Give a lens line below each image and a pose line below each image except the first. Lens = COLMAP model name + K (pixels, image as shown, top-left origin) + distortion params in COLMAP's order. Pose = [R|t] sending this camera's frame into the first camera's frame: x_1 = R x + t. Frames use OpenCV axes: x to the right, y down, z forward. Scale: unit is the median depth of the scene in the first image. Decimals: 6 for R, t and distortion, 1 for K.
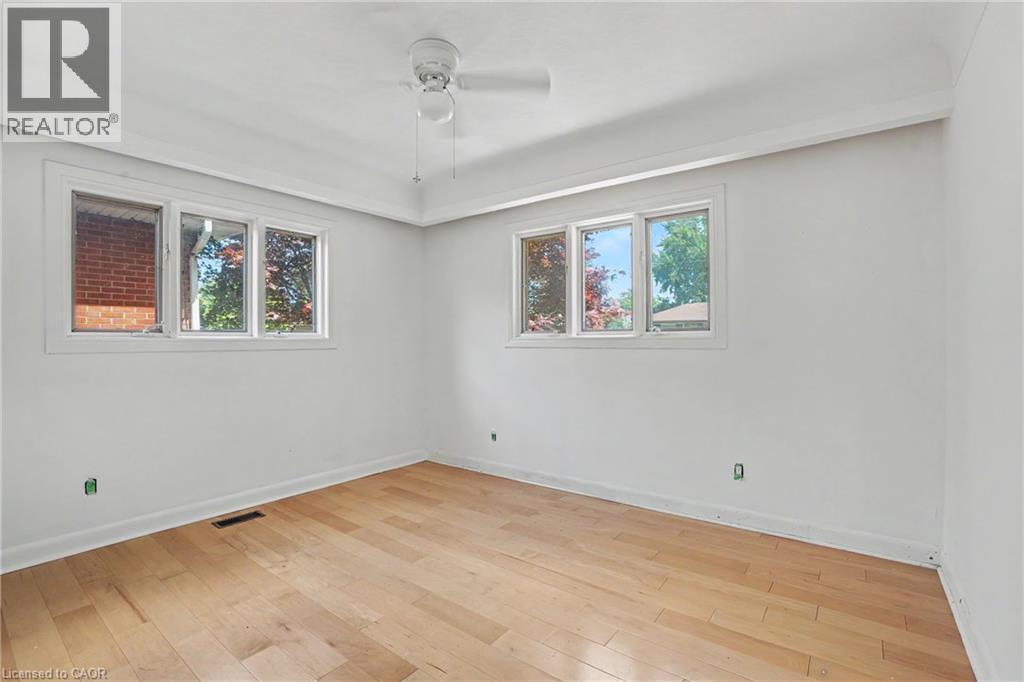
lens RADIAL K [[470.0, 0, 511.5], [0, 470.0, 337.5], [0, 0, 1]] dist [-0.002767, -0.000164]
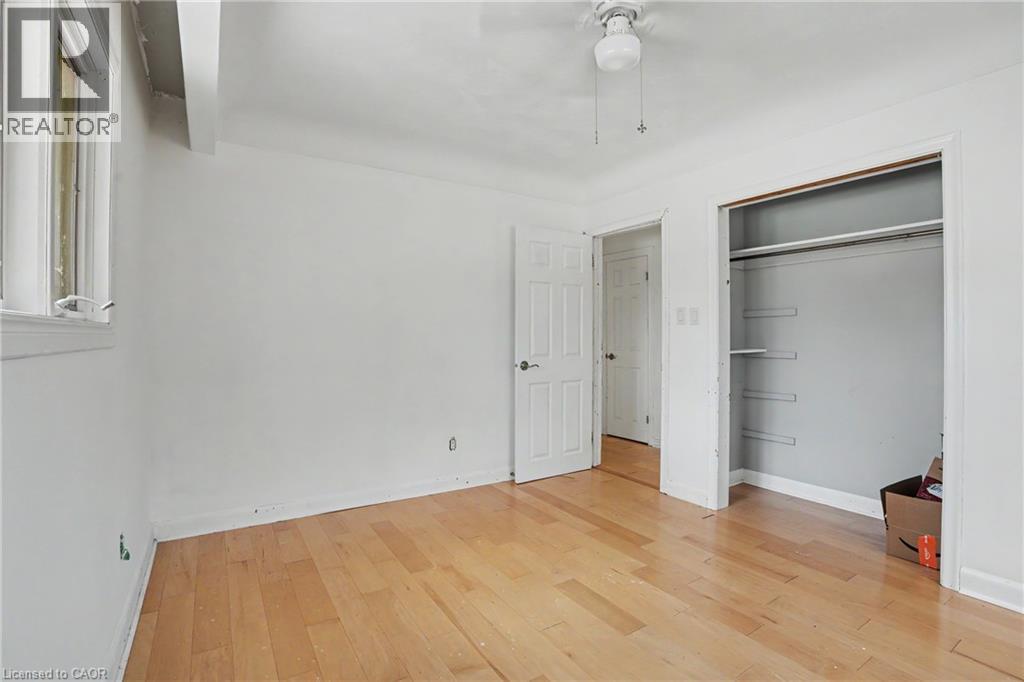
lens RADIAL K [[470.0, 0, 511.9], [0, 470.0, 338.8], [0, 0, 1]] dist [-0.002767, -0.000164]
pose [[-0.943641, 0.008045, 0.330872, -0.246187], [0.006993, 0.999966, -0.004371, 0.027919], [-0.330896, -0.001811, -0.943666, 1.776309]]
